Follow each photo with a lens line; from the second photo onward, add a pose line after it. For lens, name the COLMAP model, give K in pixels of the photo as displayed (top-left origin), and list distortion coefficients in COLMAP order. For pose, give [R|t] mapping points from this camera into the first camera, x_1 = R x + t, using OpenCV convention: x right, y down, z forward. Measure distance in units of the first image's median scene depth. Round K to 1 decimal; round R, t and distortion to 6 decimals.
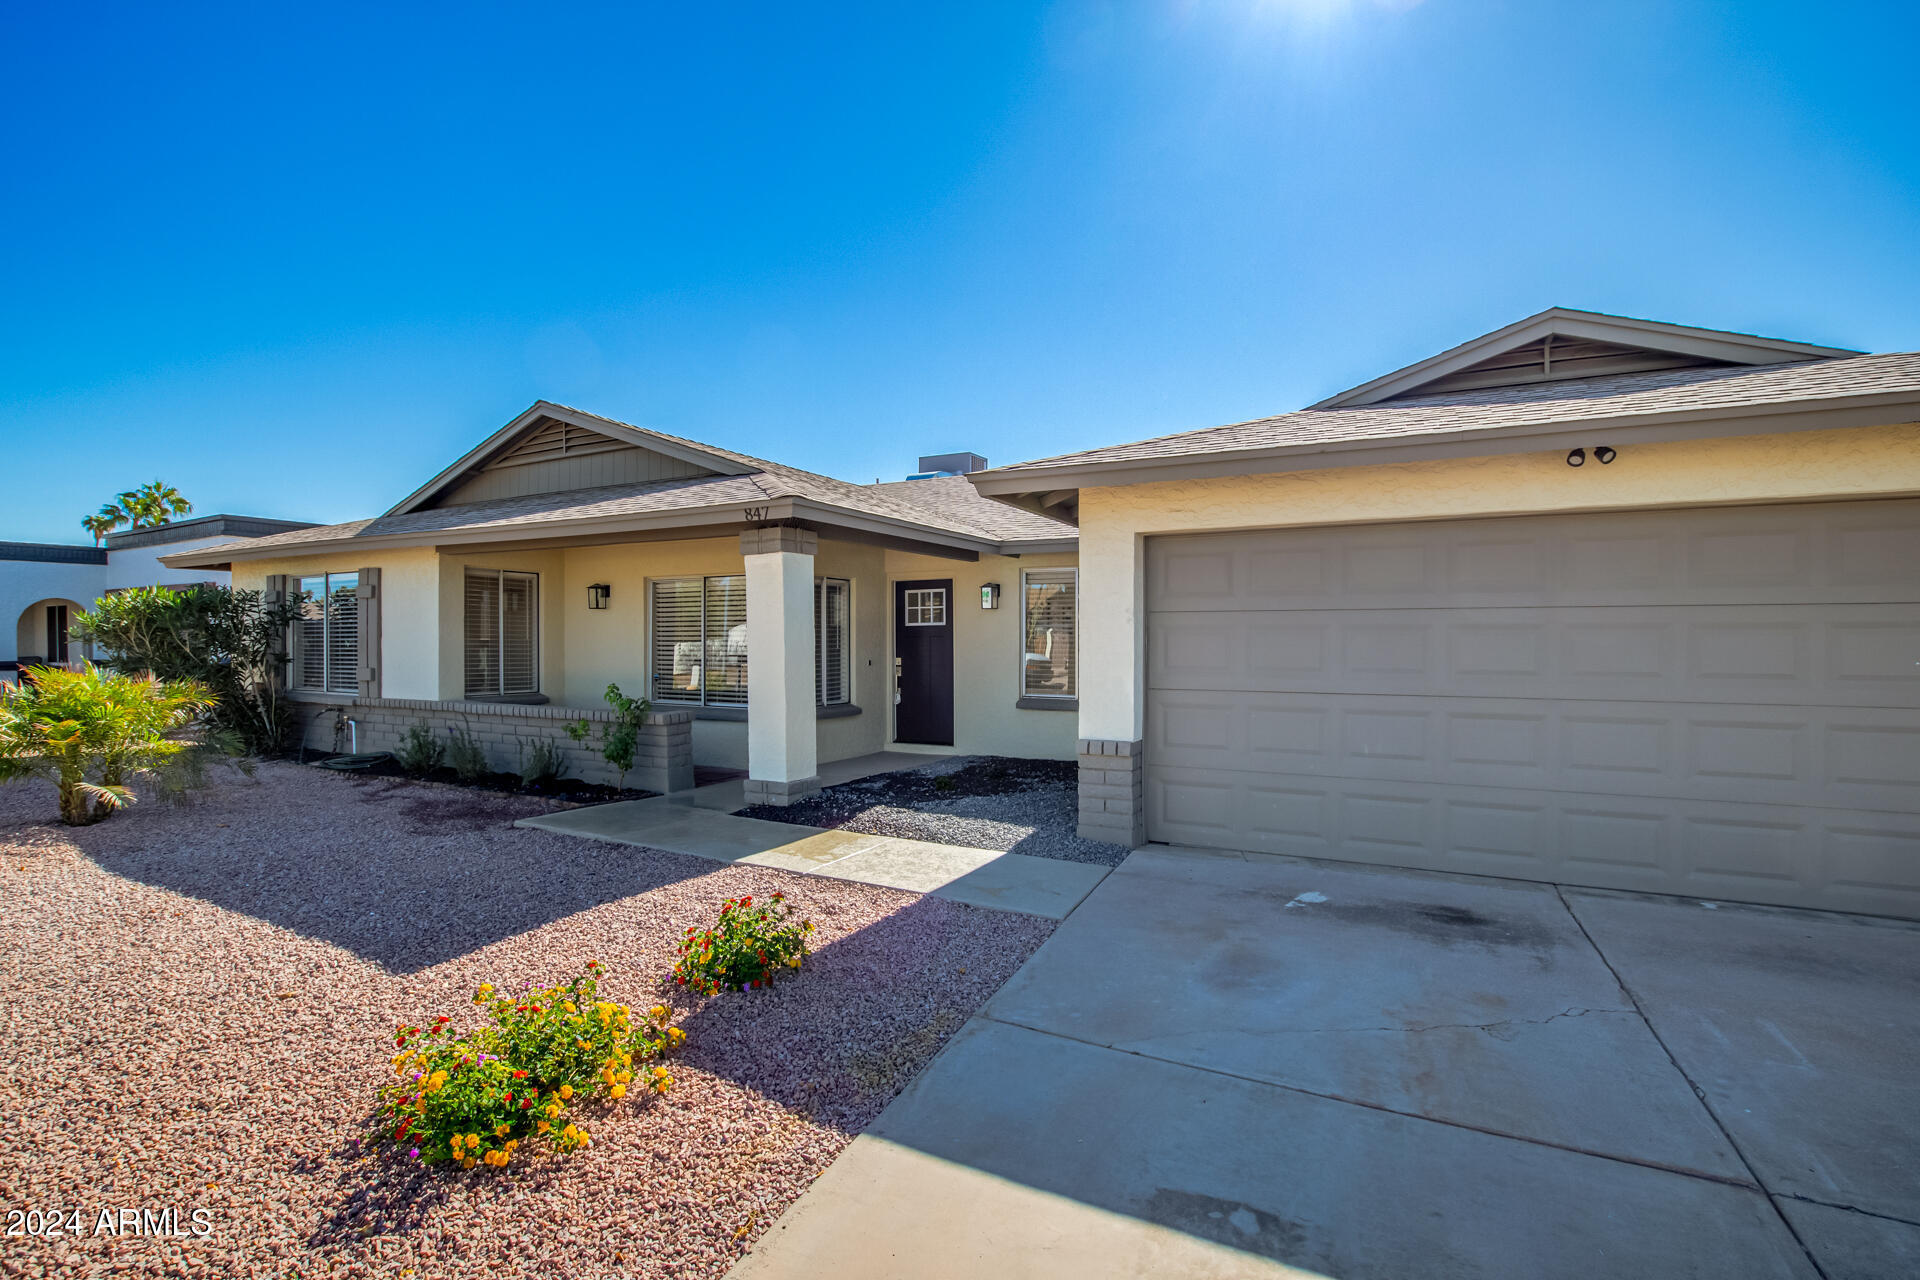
lens RADIAL K [[873.1, 0, 958.4], [0, 873.1, 638.0], [0, 0, 1]] dist [-0.000147, -0.000026]
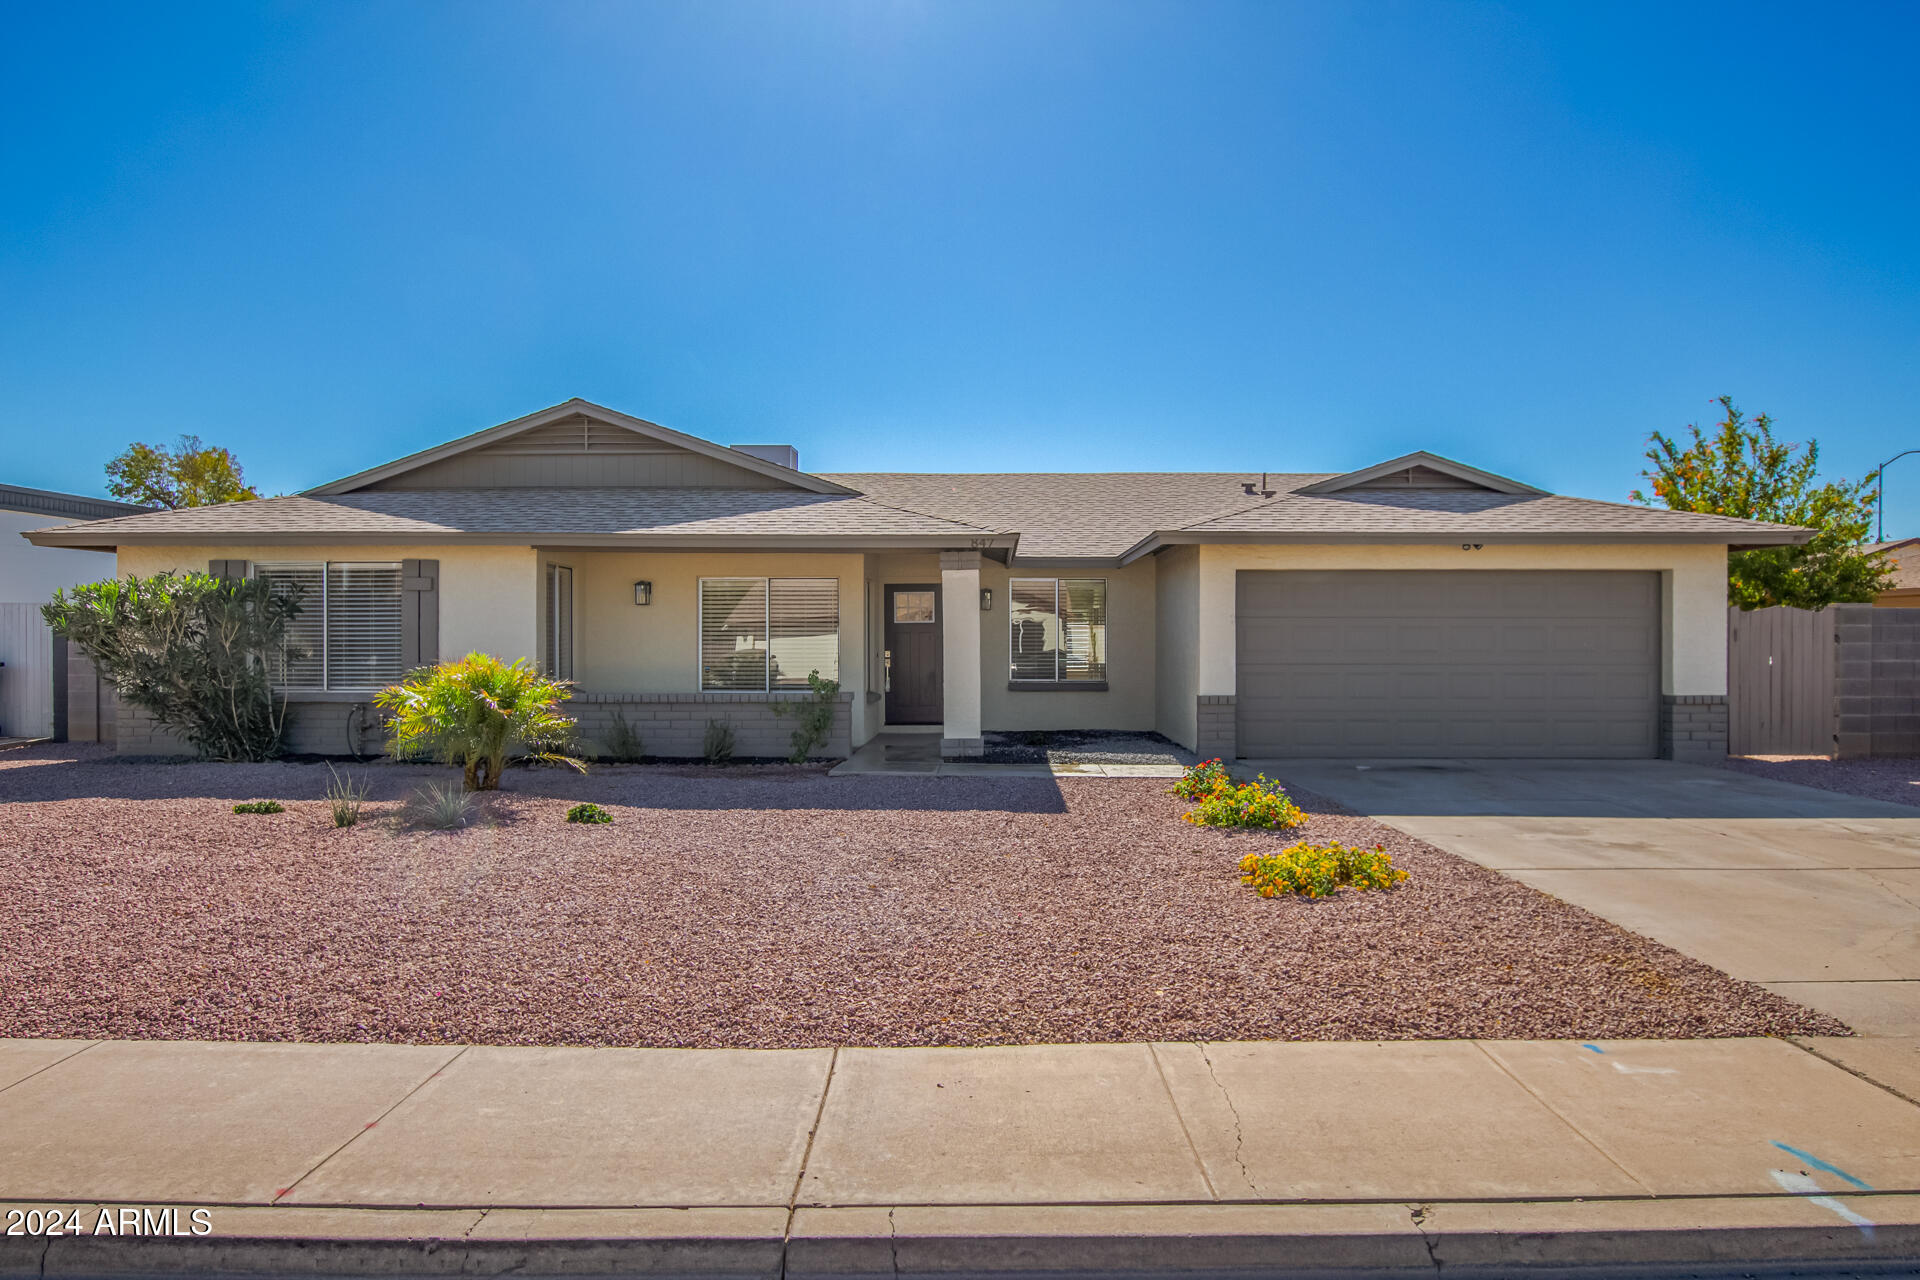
lens RADIAL K [[1133.8, 0, 957.8], [0, 1133.8, 636.3], [0, 0, 1]] dist [0.000791, 0.000066]
pose [[0.900006, 0.001320, 0.435875, -0.690801], [-0.001954, 0.999998, 0.001007, 0.002753], [-0.435873, -0.001758, 0.900007, -0.399610]]
